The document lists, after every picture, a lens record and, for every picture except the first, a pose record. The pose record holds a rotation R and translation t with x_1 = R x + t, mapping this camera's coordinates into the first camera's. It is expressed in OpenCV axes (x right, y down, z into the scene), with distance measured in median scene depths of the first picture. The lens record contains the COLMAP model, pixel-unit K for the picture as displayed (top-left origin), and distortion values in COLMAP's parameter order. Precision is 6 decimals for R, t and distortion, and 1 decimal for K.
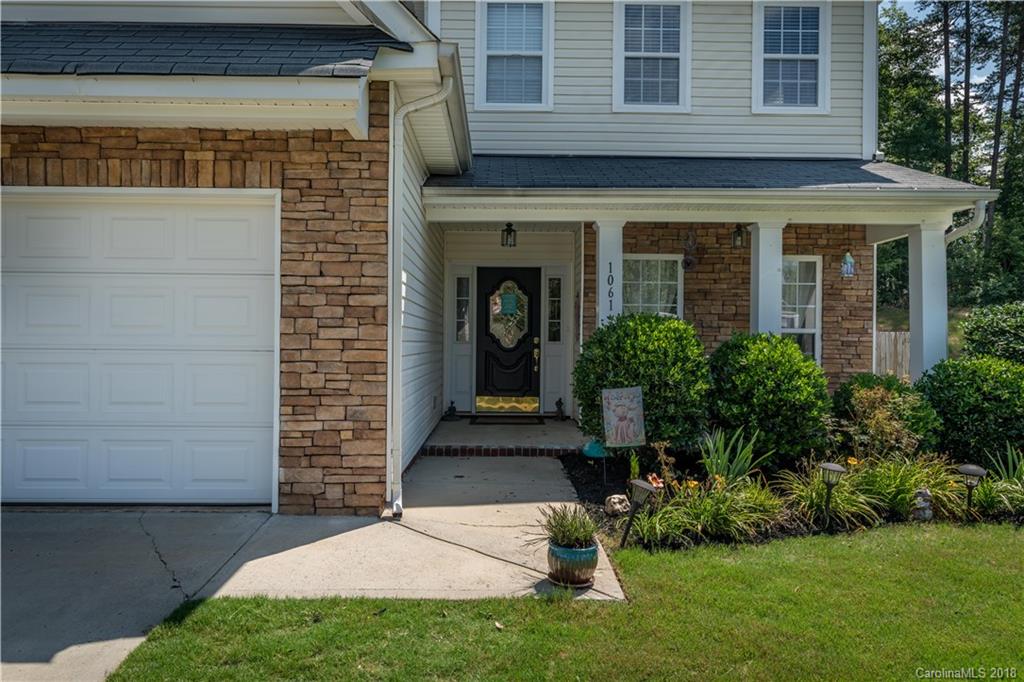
lens RADIAL K [[675.5, 0, 512.0], [0, 675.5, 341.0], [0, 0, 1]] dist [0.001906, -0.000363]
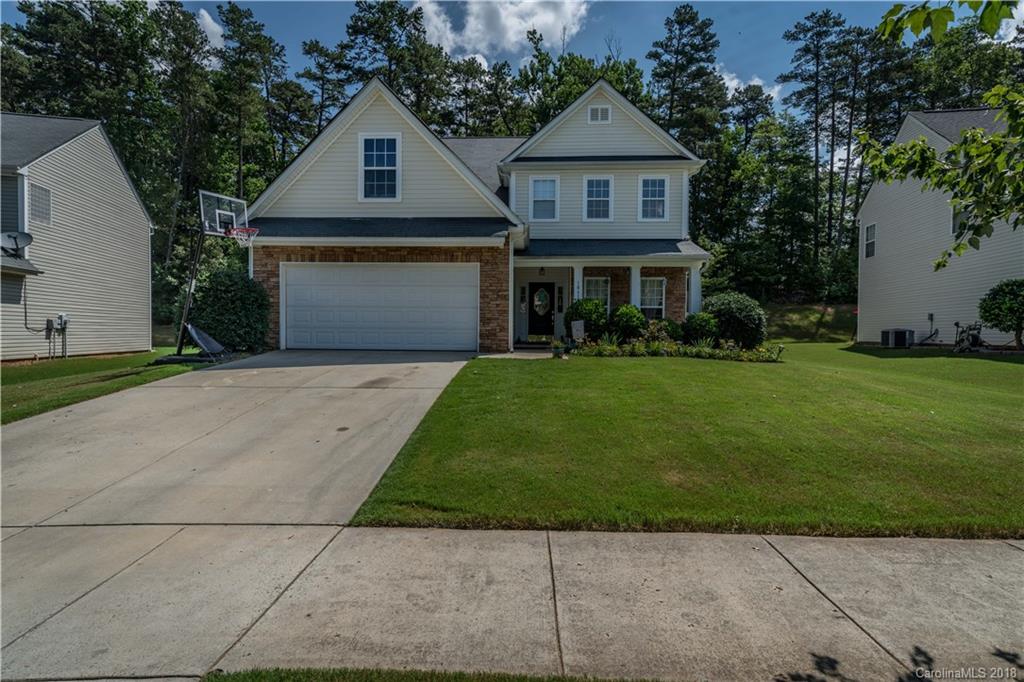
lens RADIAL K [[500.7, 0, 512.0], [0, 500.7, 341.0], [0, 0, 1]] dist [-0.000253, 0.000037]
pose [[0.998249, 0.001899, -0.059115, -0.006105], [-0.000972, 0.999876, 0.015694, 0.097115], [0.059138, -0.015609, 0.998128, -1.066218]]
